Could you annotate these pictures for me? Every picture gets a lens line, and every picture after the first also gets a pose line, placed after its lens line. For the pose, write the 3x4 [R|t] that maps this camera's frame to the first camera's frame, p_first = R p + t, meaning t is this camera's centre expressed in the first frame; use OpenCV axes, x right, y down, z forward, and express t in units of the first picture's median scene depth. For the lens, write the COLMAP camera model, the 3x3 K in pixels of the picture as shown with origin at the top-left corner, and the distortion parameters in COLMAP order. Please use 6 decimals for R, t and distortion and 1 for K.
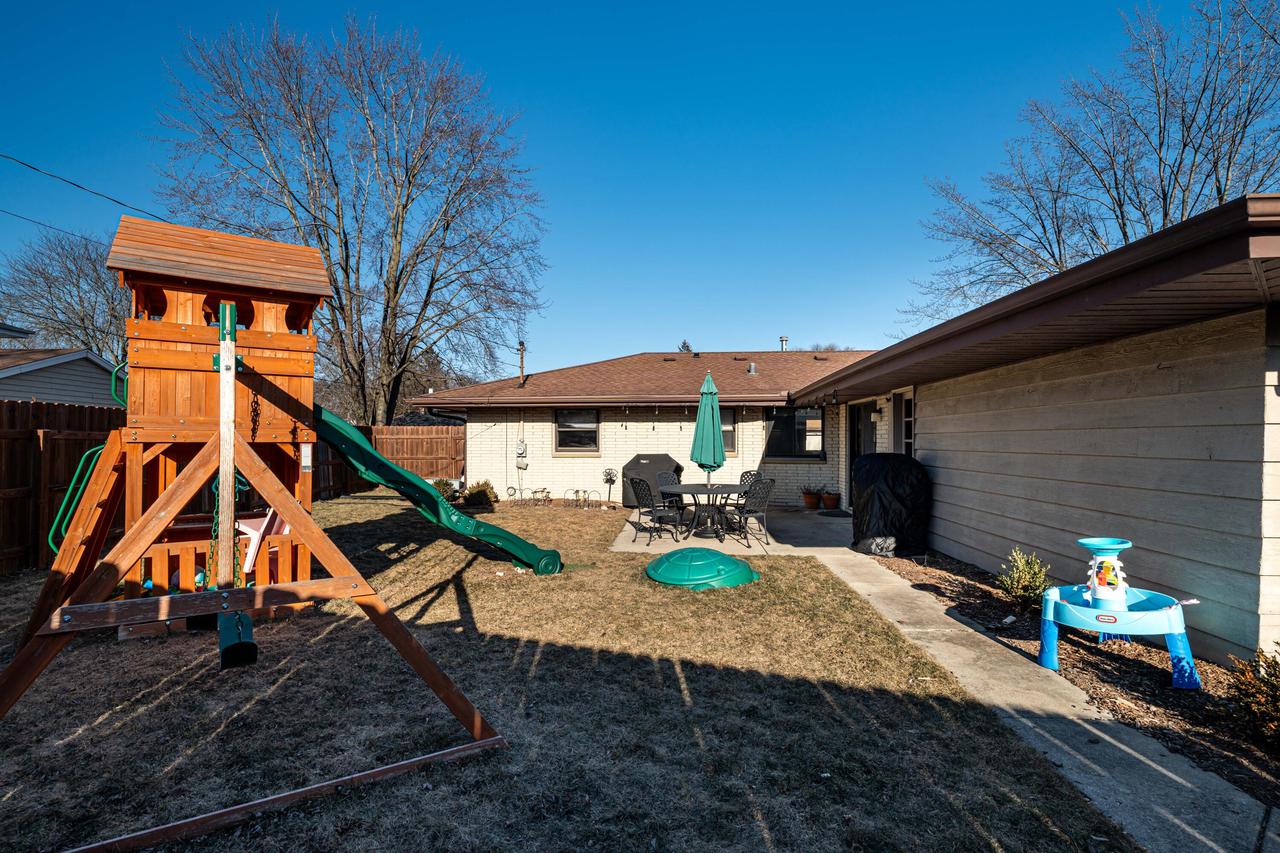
lens RADIAL K [[587.0, 0, 627.0], [0, 587.0, 456.2], [0, 0, 1]] dist [-0.000053, 0.000748]
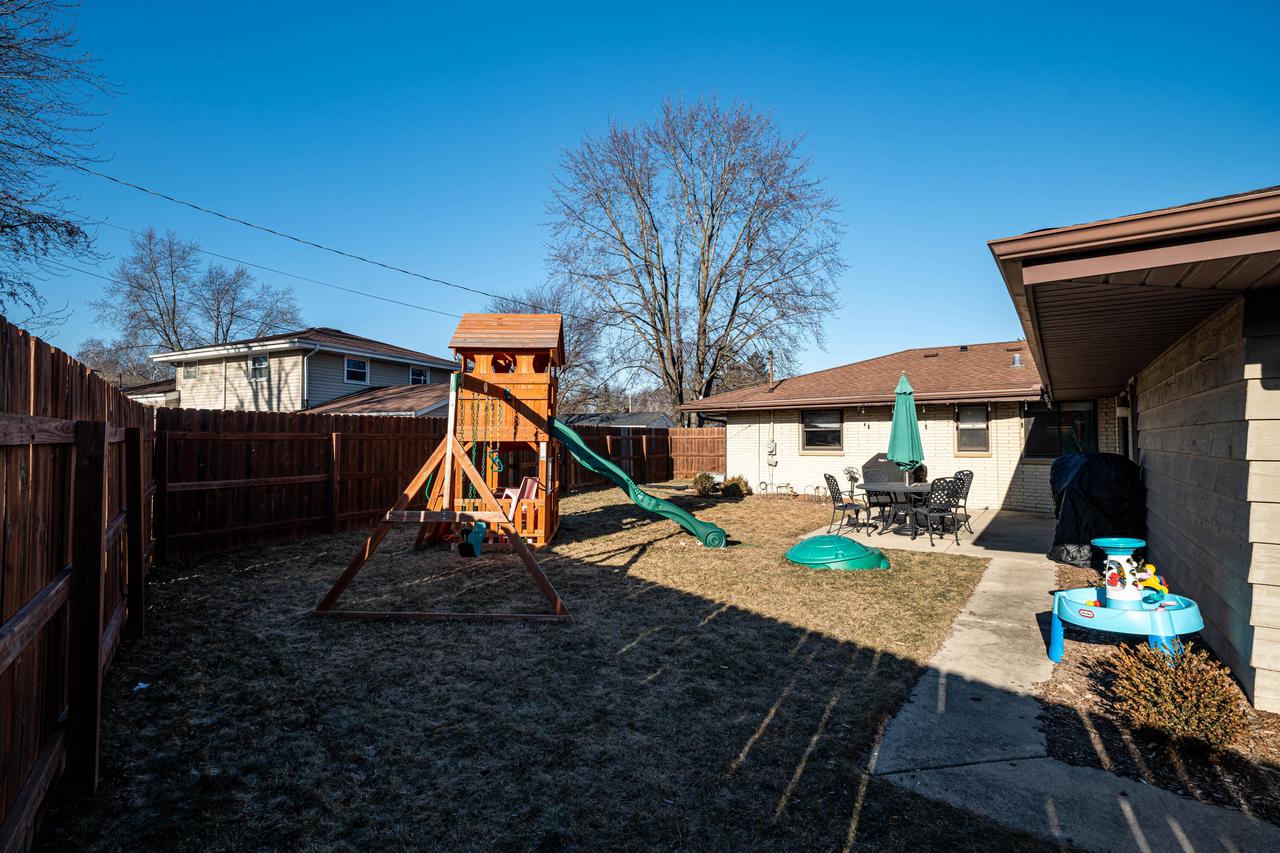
lens RADIAL K [[587.0, 0, 629.4], [0, 587.0, 426.9], [0, 0, 1]] dist [-0.000053, 0.000748]
pose [[0.846769, -0.014007, -0.531776, 0.275439], [-0.012113, 0.998886, -0.045599, 0.004009], [0.531822, 0.045053, 0.845657, -0.118133]]
